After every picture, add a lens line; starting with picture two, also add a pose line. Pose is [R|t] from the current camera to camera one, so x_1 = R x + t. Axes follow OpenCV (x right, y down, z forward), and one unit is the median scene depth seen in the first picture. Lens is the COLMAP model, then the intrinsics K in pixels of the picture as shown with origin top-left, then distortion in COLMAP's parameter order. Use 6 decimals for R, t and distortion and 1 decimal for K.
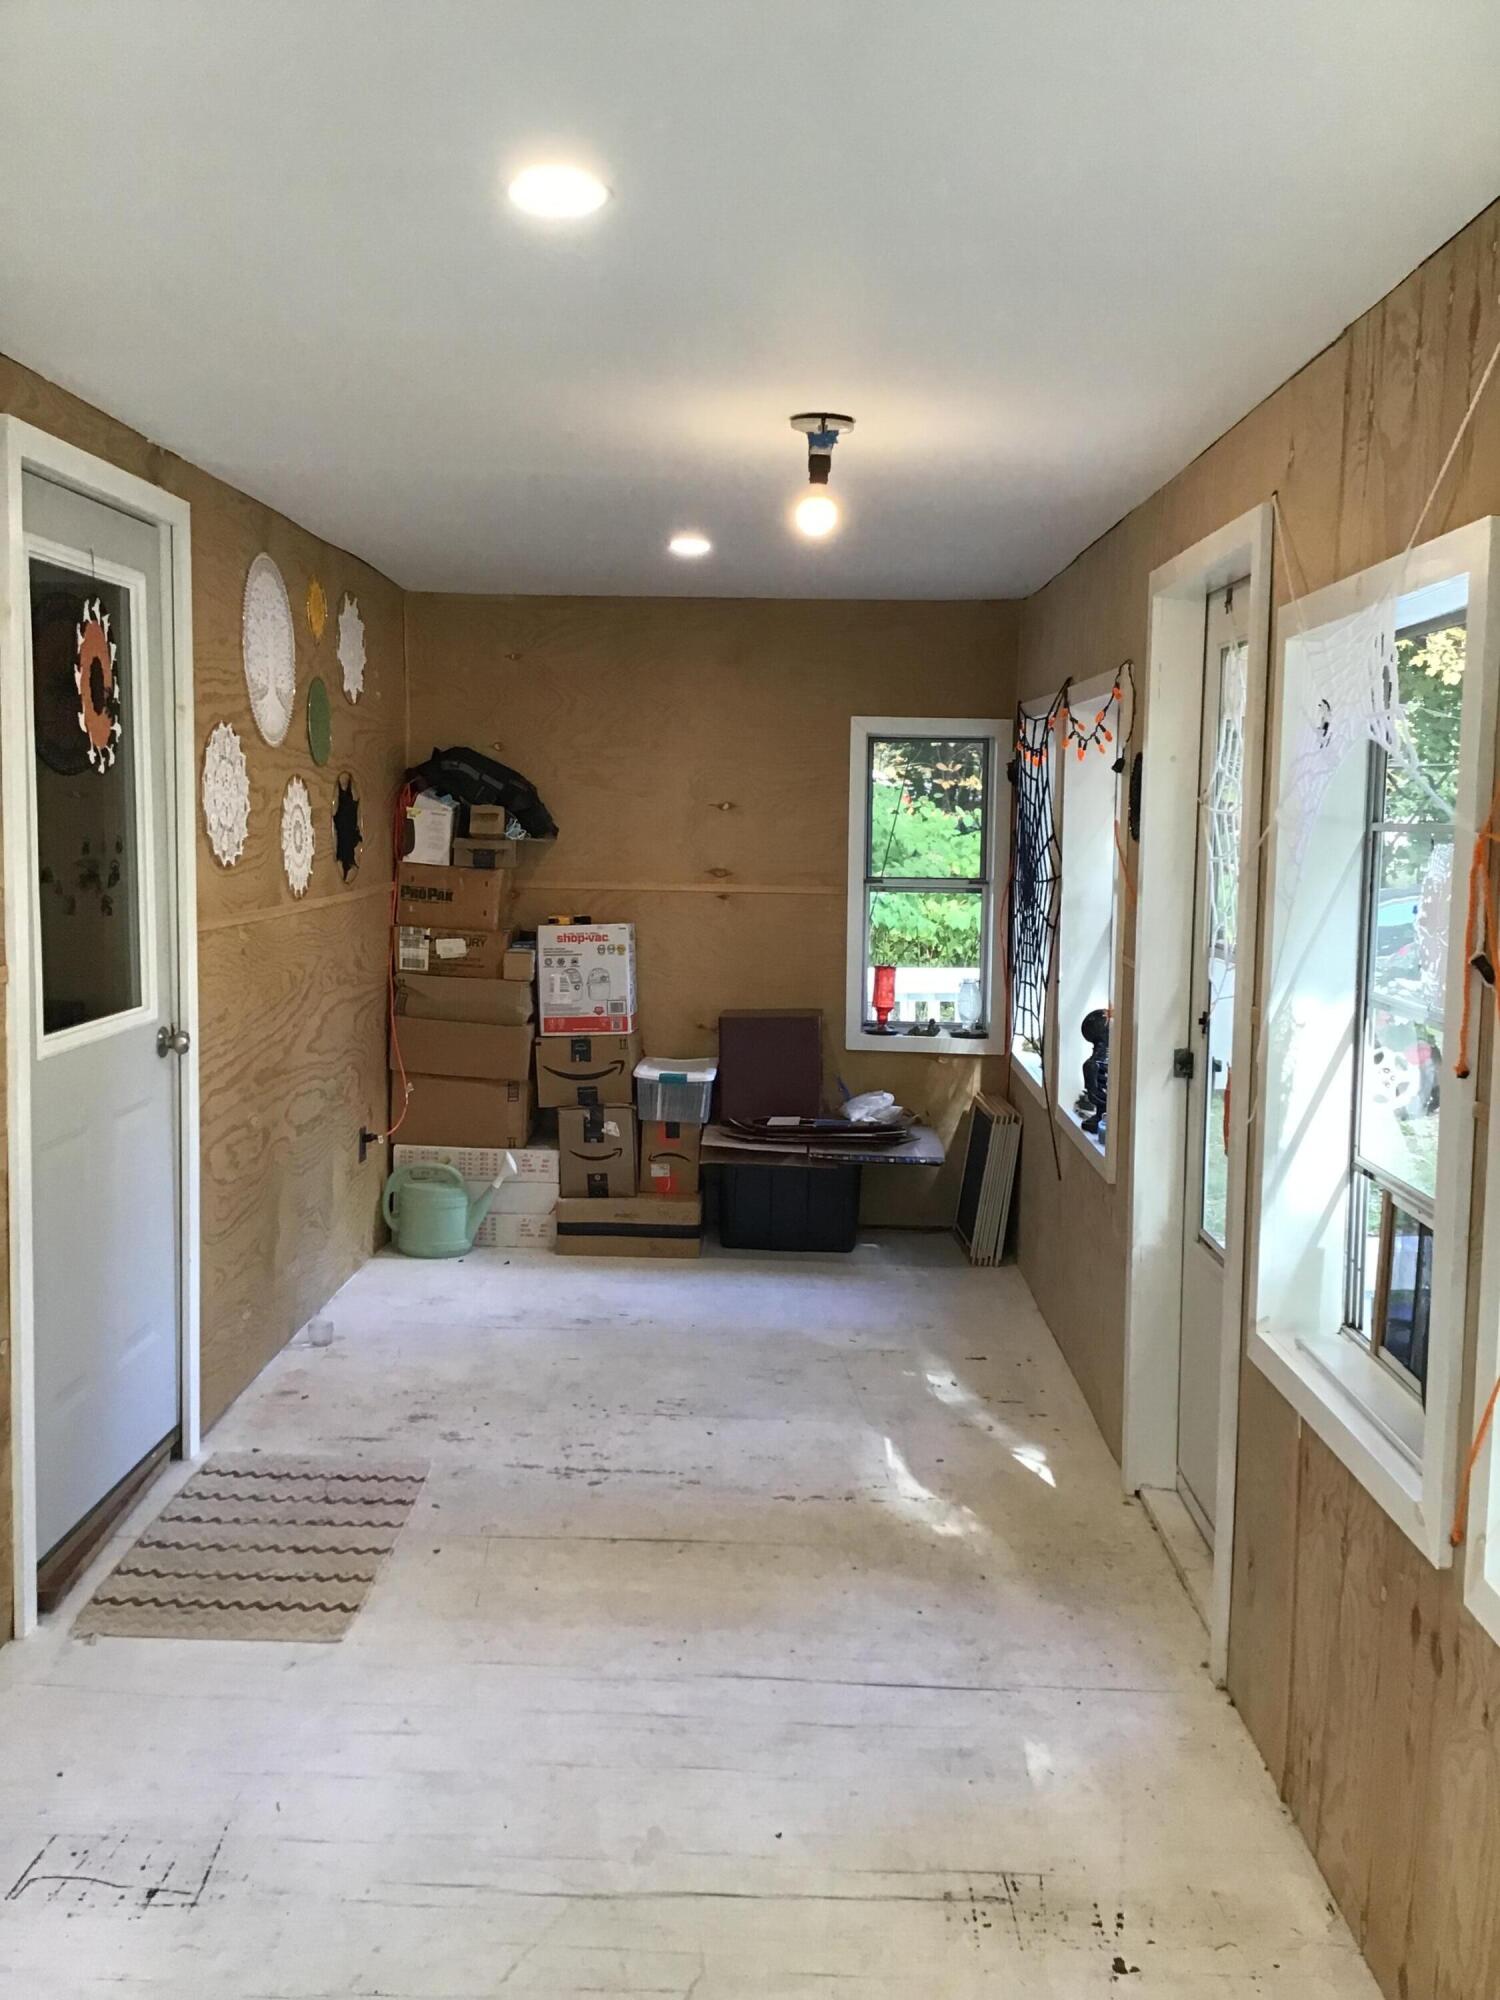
lens RADIAL K [[1784.7, 0, 730.6], [0, 1784.7, 999.7], [0, 0, 1]] dist [0.146215, -0.286730]
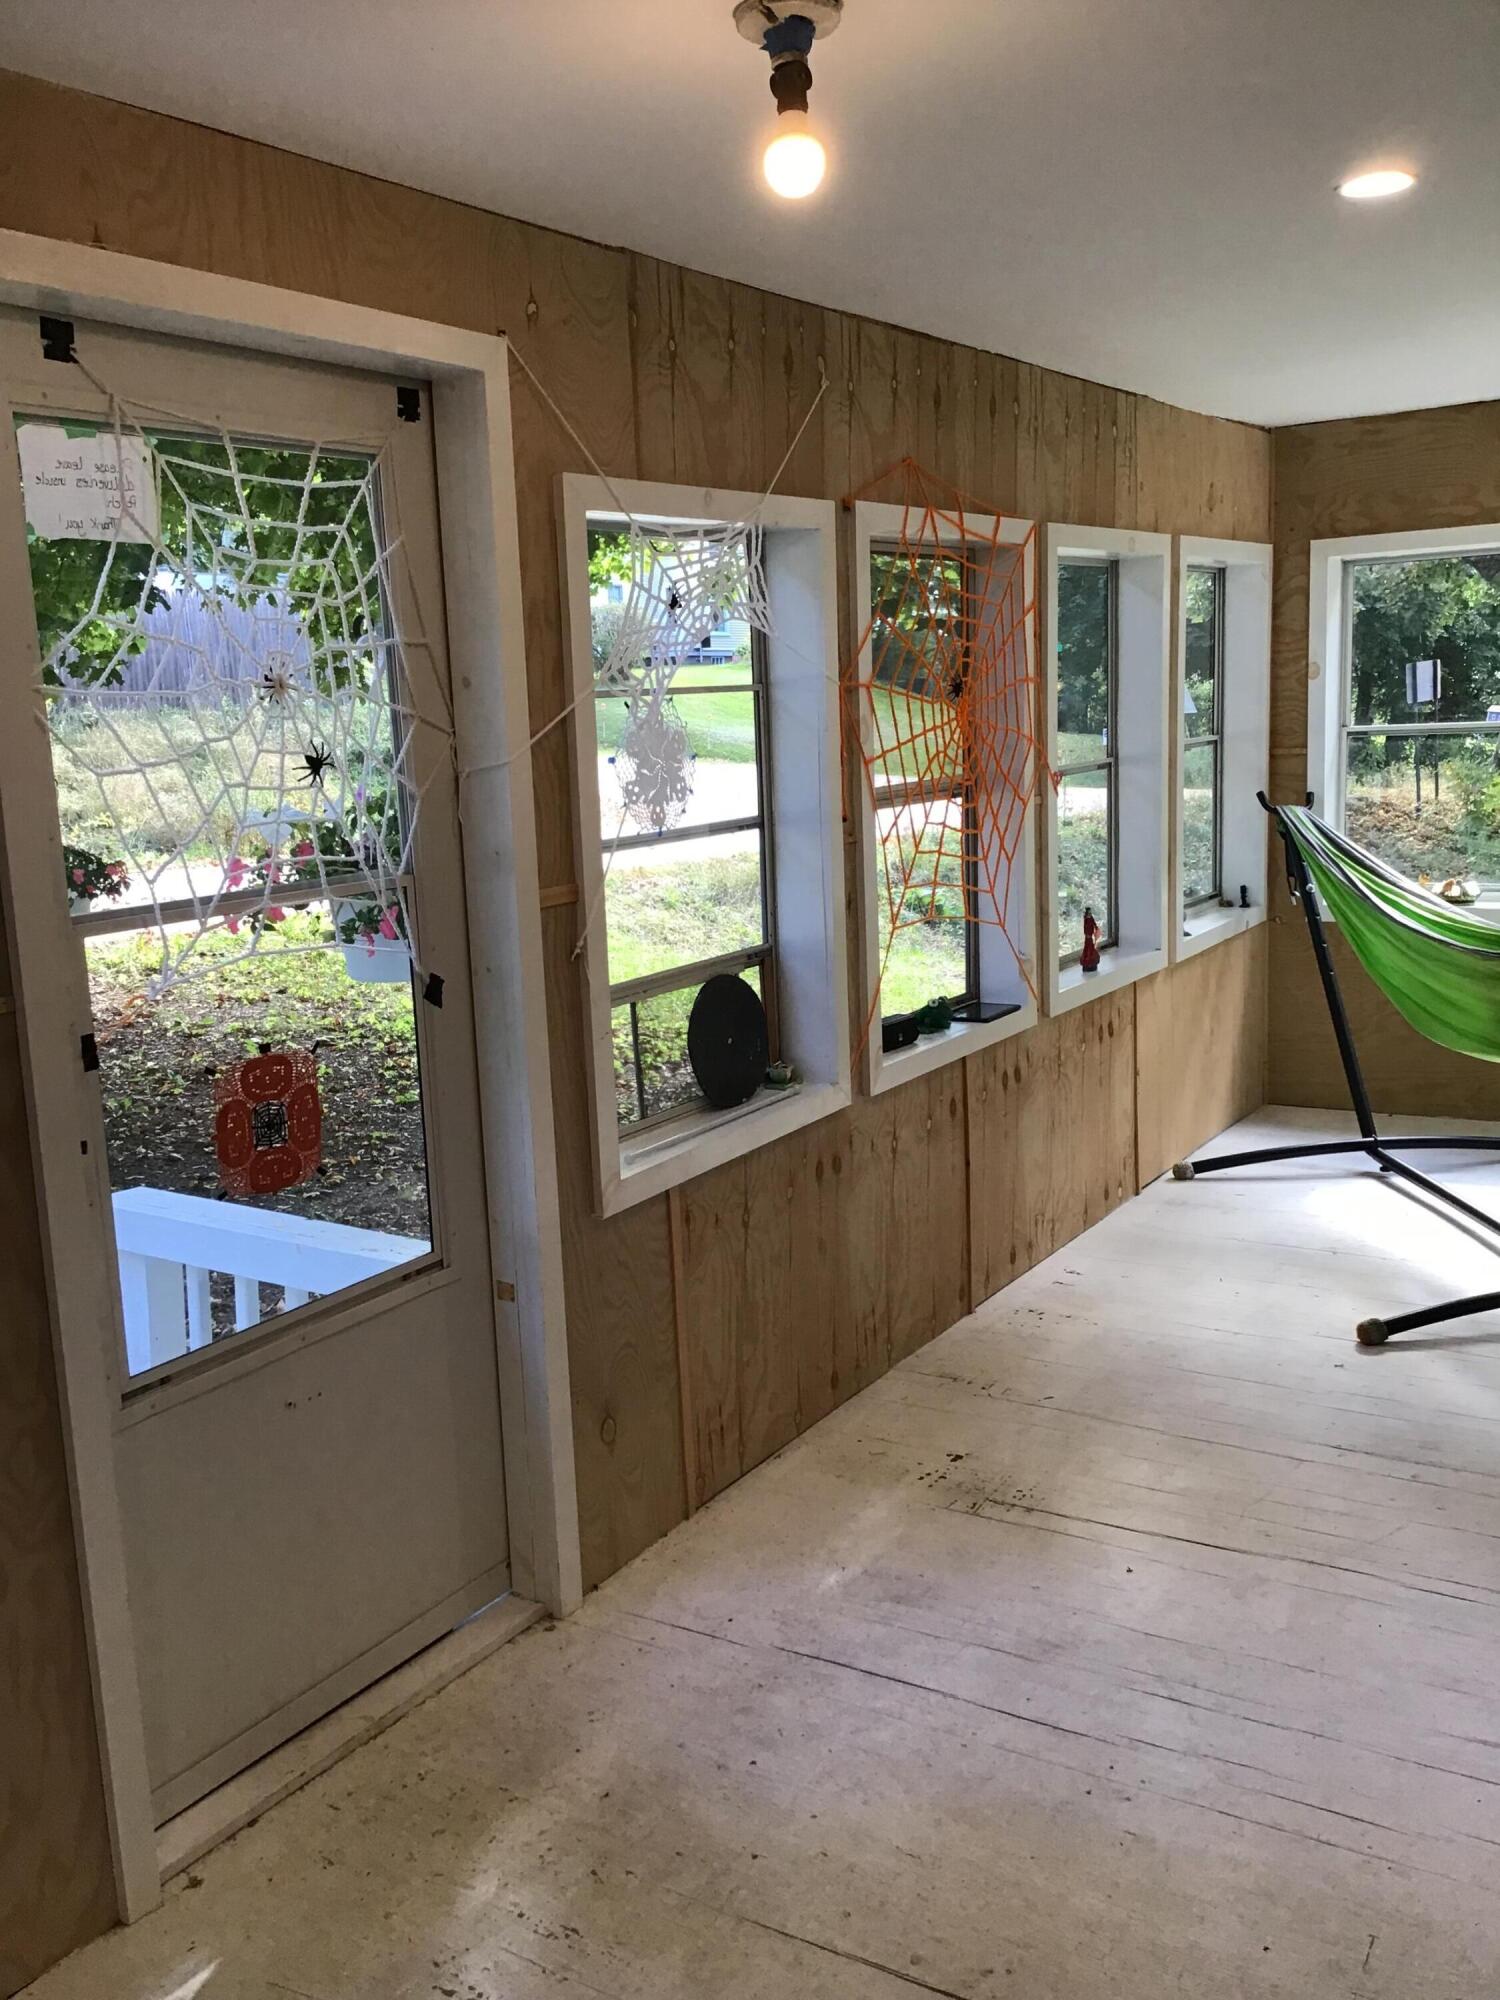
lens RADIAL K [[1785.0, 0, 739.6], [0, 1785.0, 1000.4], [0, 0, 1]] dist [0.134608, -0.232814]
pose [[-0.852952, -0.059170, 0.518625, -0.301653], [0.096204, 0.958715, 0.267601, -0.186223], [-0.513047, 0.278145, -0.812046, 1.775398]]
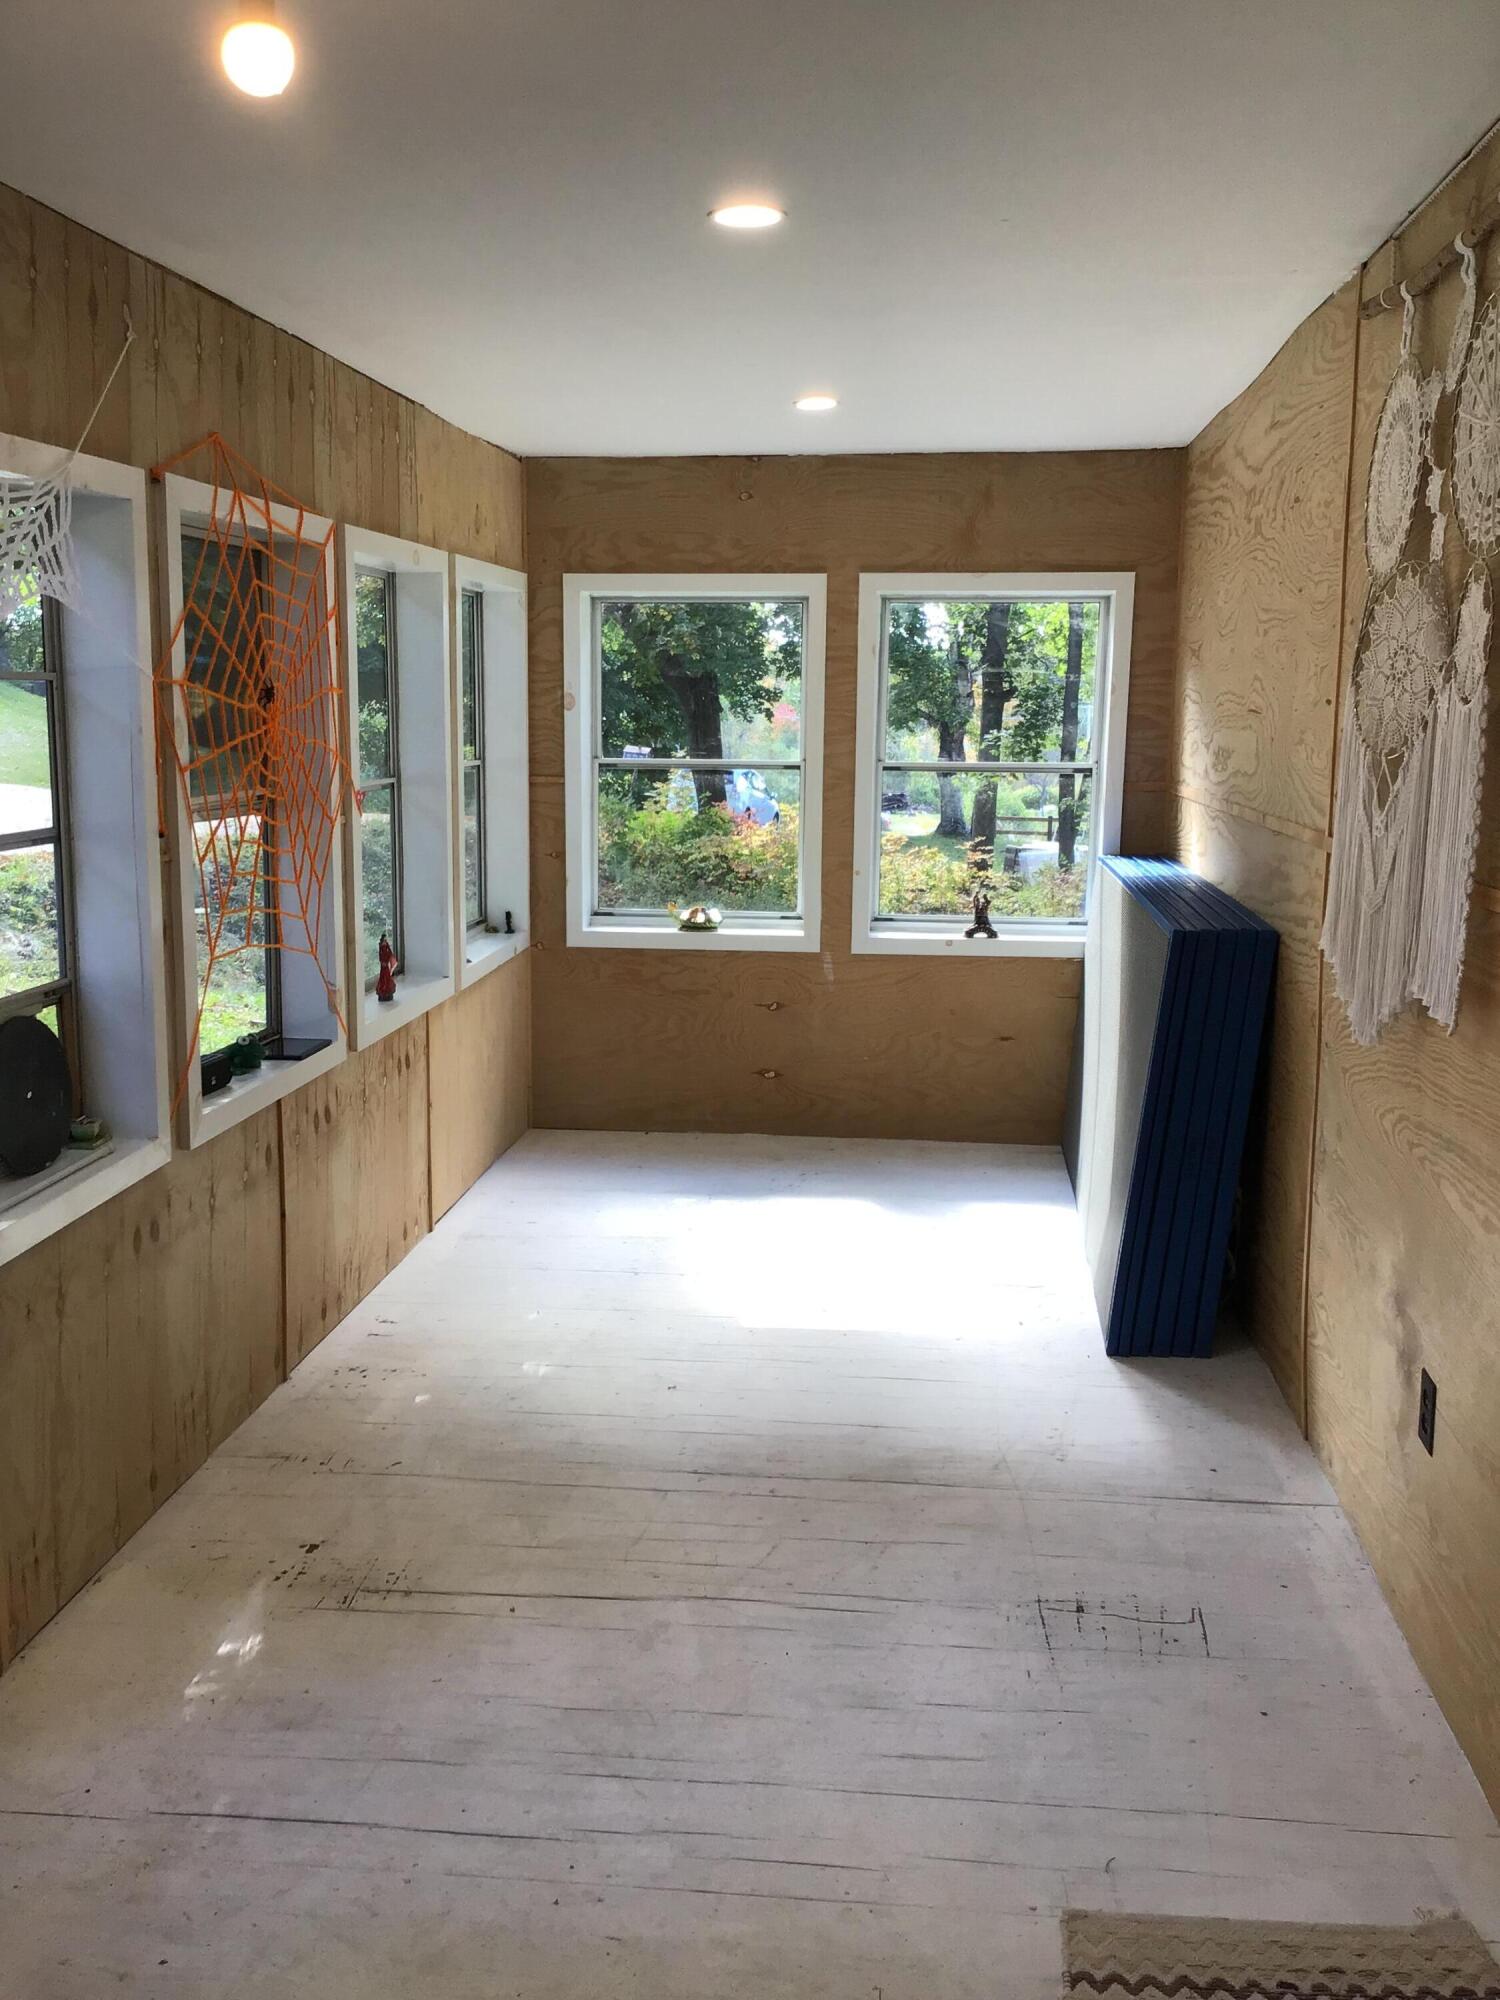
lens RADIAL K [[1784.7, 0, 730.6], [0, 1784.7, 999.7], [0, 0, 1]] dist [0.146215, -0.286730]
pose [[-0.995921, -0.032595, 0.084136, -0.152117], [-0.008183, 0.961256, 0.275534, -0.175391], [-0.089857, 0.273722, -0.957602, 1.738273]]
